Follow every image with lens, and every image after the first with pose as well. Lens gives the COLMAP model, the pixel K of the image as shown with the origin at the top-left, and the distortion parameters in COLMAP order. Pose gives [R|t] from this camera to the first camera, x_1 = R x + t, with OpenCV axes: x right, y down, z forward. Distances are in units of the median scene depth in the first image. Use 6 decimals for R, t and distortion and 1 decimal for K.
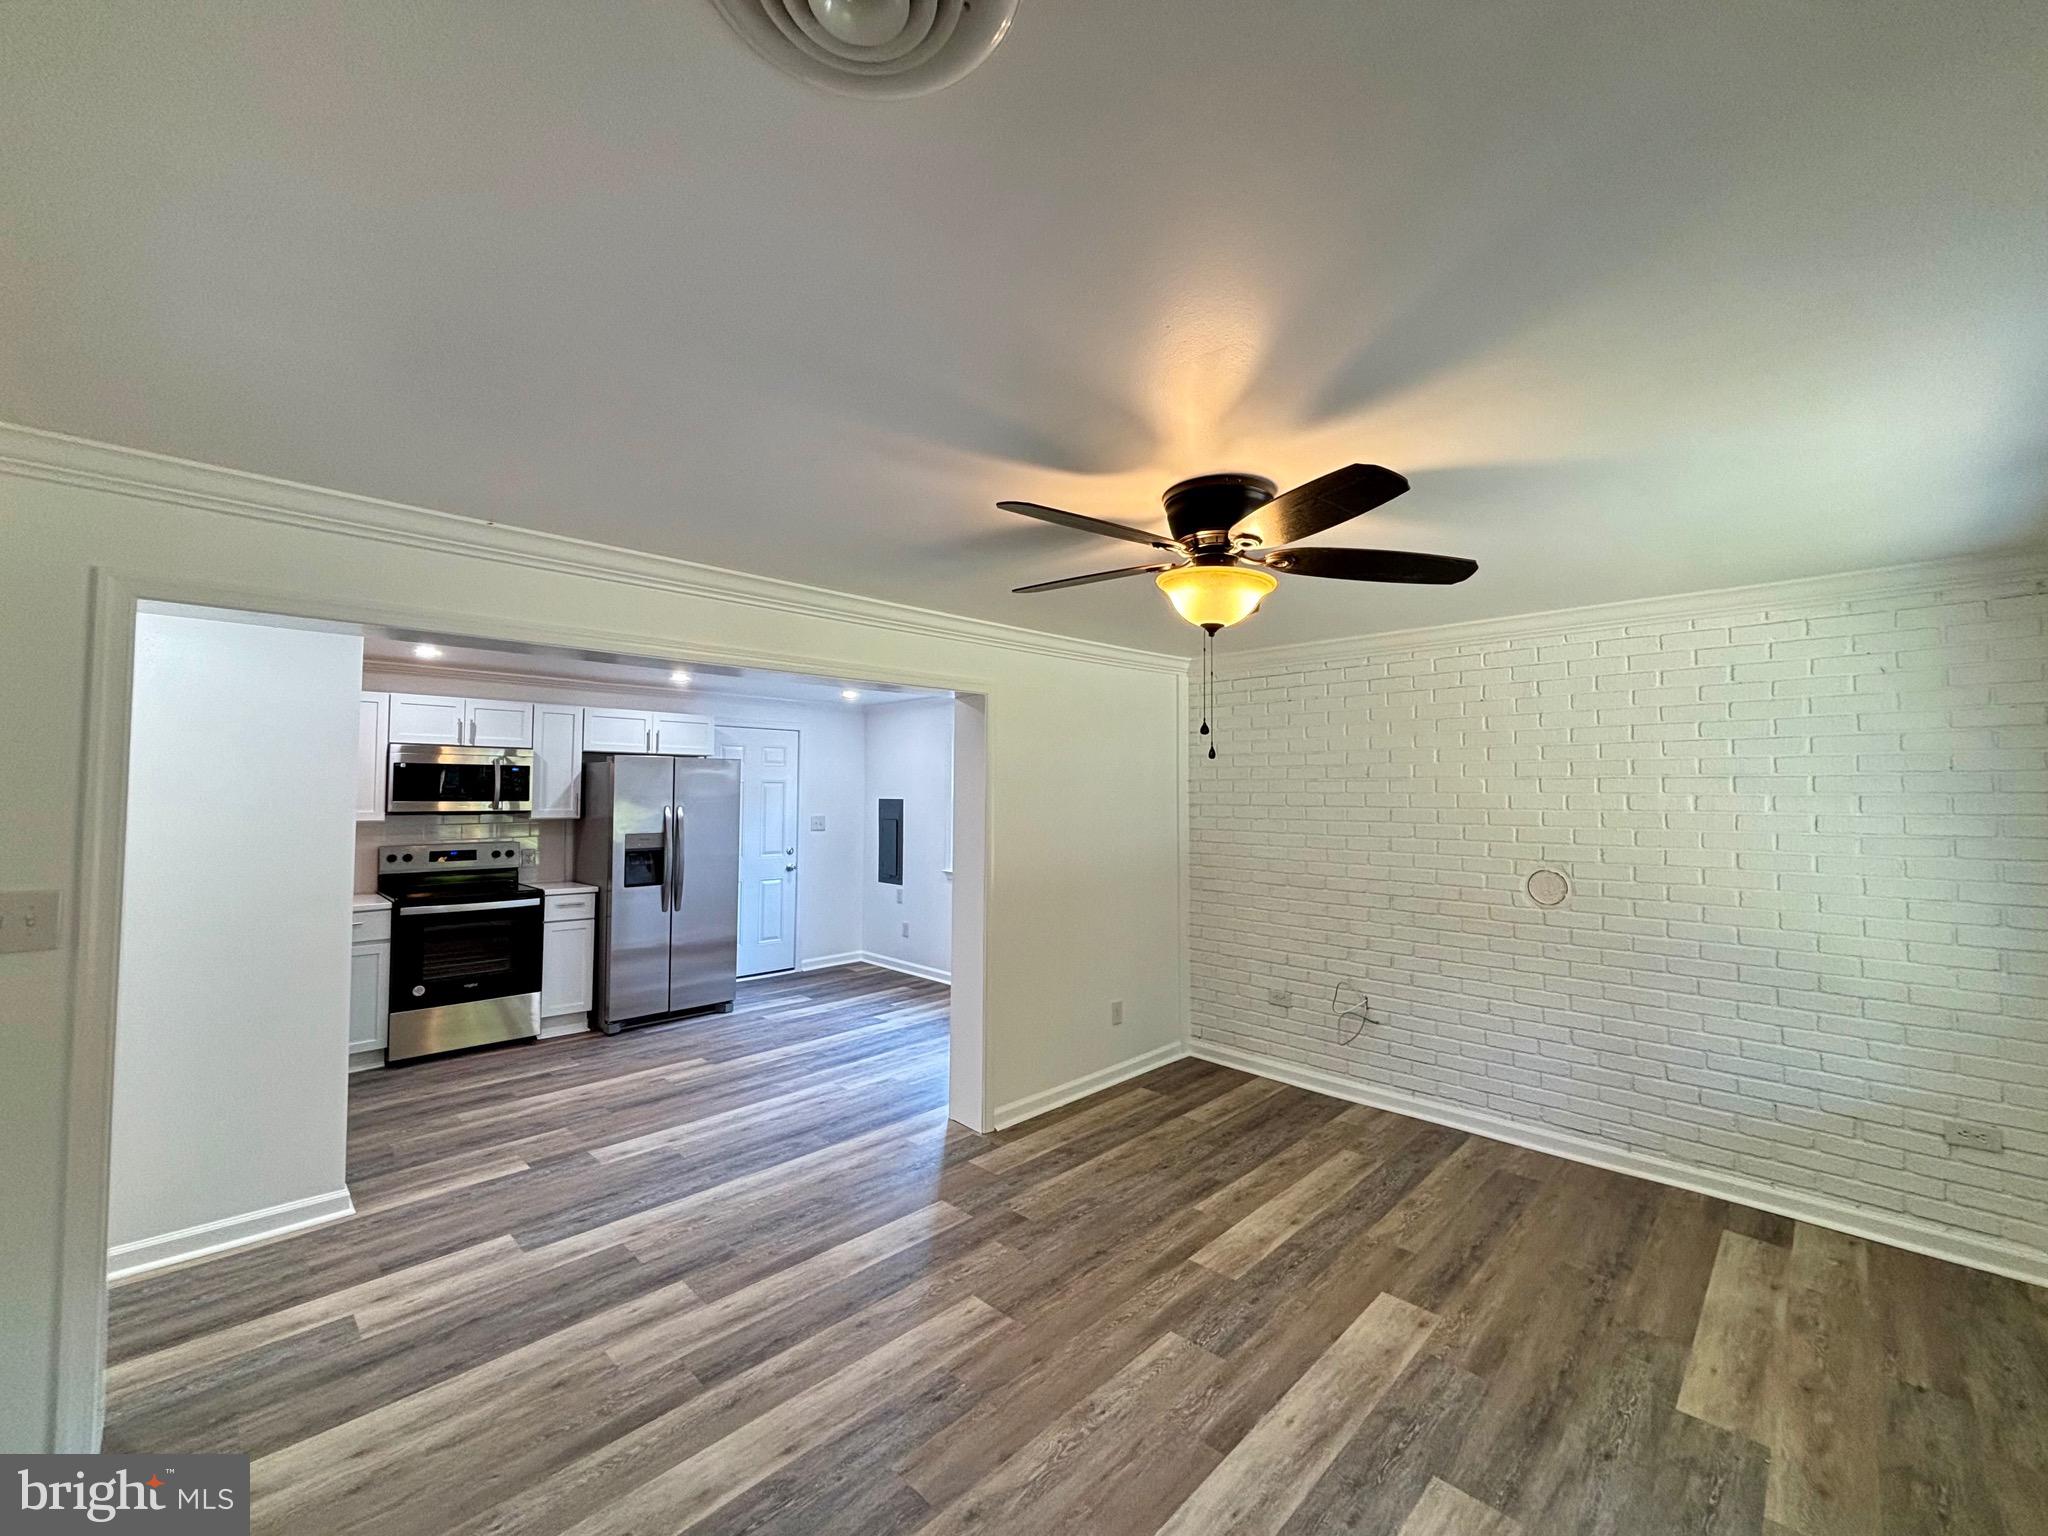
lens RADIAL K [[829.6, 0, 1021.9], [0, 829.6, 746.0], [0, 0, 1]] dist [-0.004394, 0.002973]
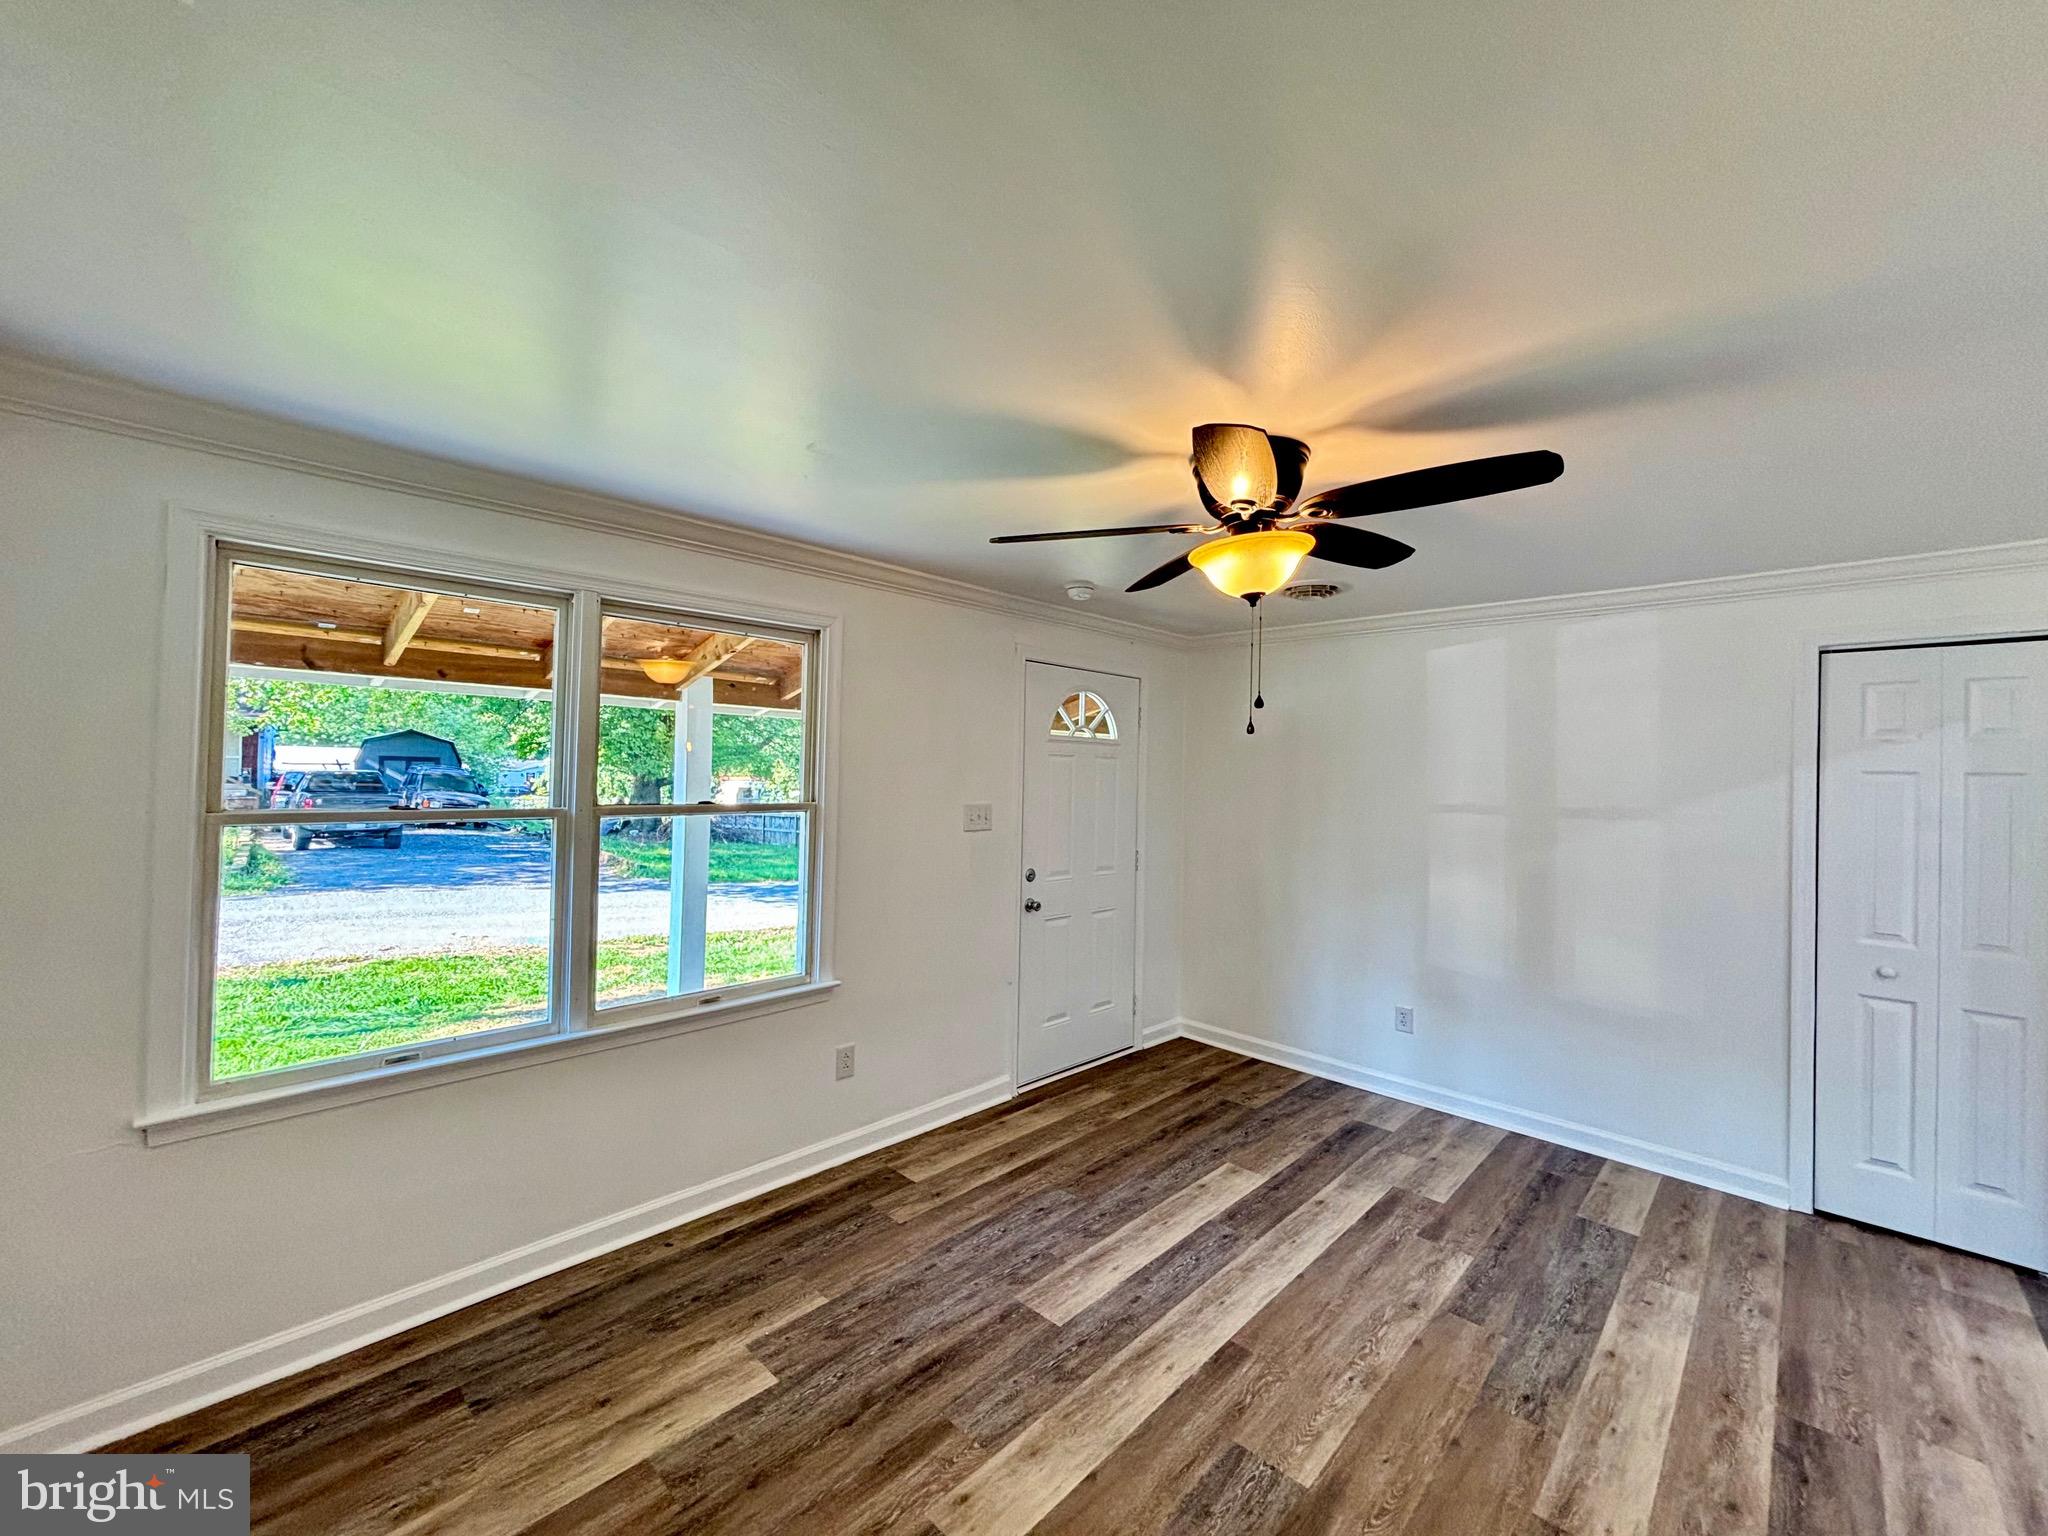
lens RADIAL K [[829.6, 0, 1025.5], [0, 829.6, 788.9], [0, 0, 1]] dist [-0.004394, 0.002973]
pose [[-0.999534, -0.020820, -0.022340, 0.308232], [-0.019837, 0.998863, -0.043342, 0.075265], [0.023217, -0.042879, -0.998810, 1.173313]]
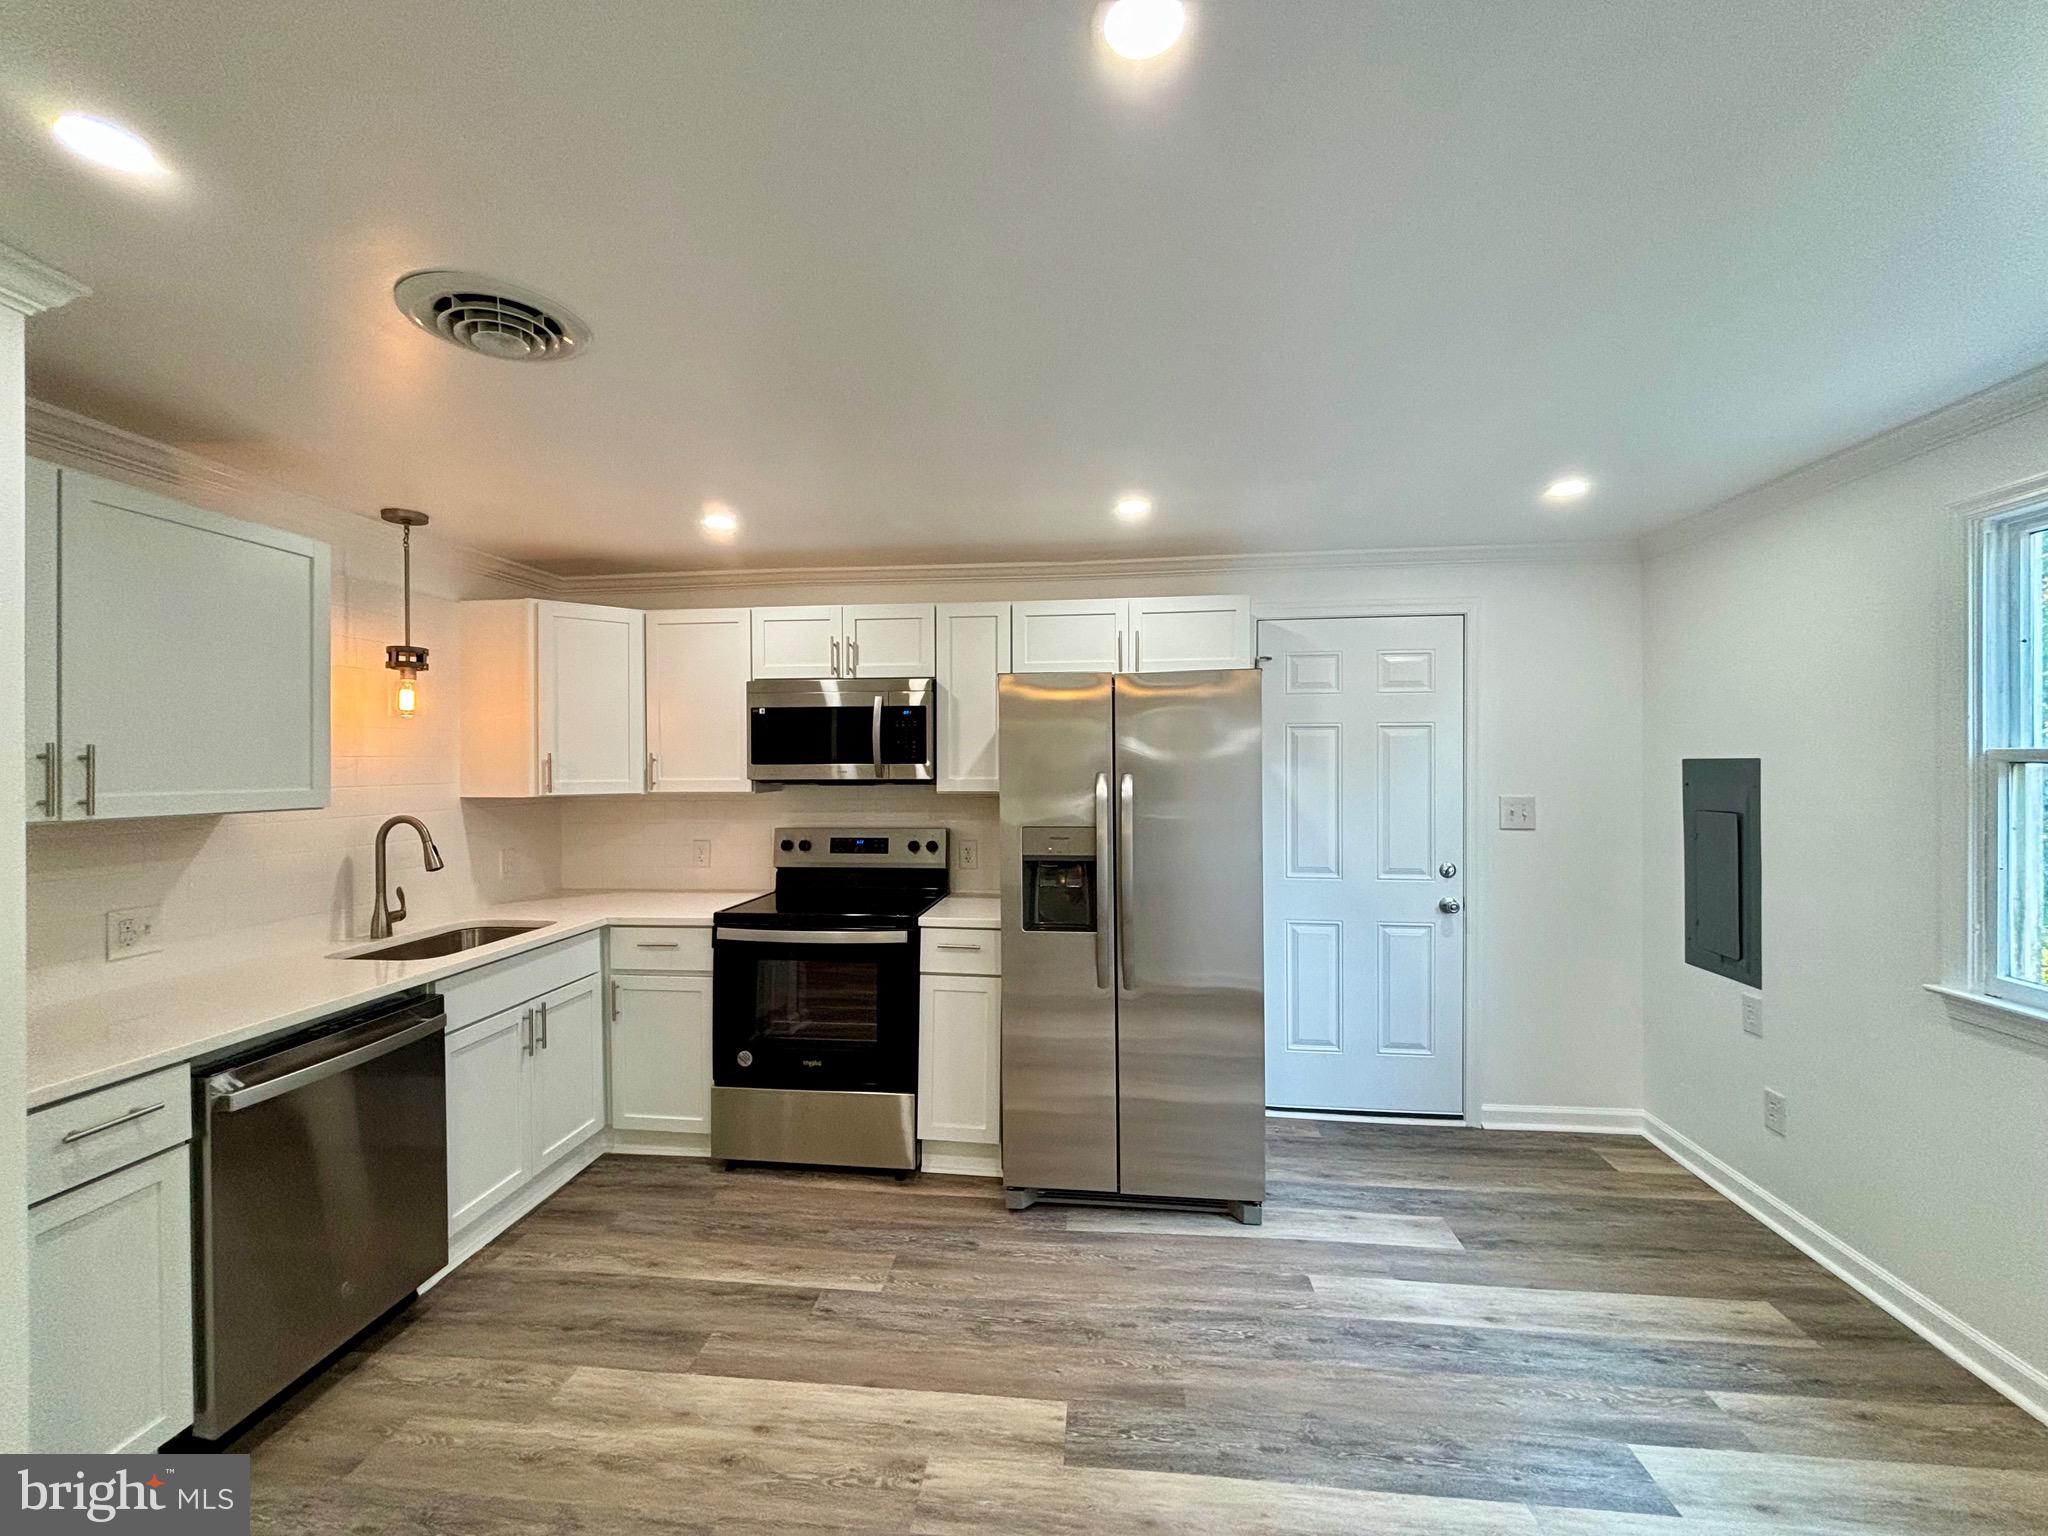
lens RADIAL K [[829.6, 0, 1022.0], [0, 829.6, 761.2], [0, 0, 1]] dist [-0.004394, 0.002973]
pose [[0.624466, -0.008290, -0.781008, -0.119659], [0.048602, 0.998418, 0.028263, 0.076673], [0.779538, -0.055608, 0.623881, 1.024735]]
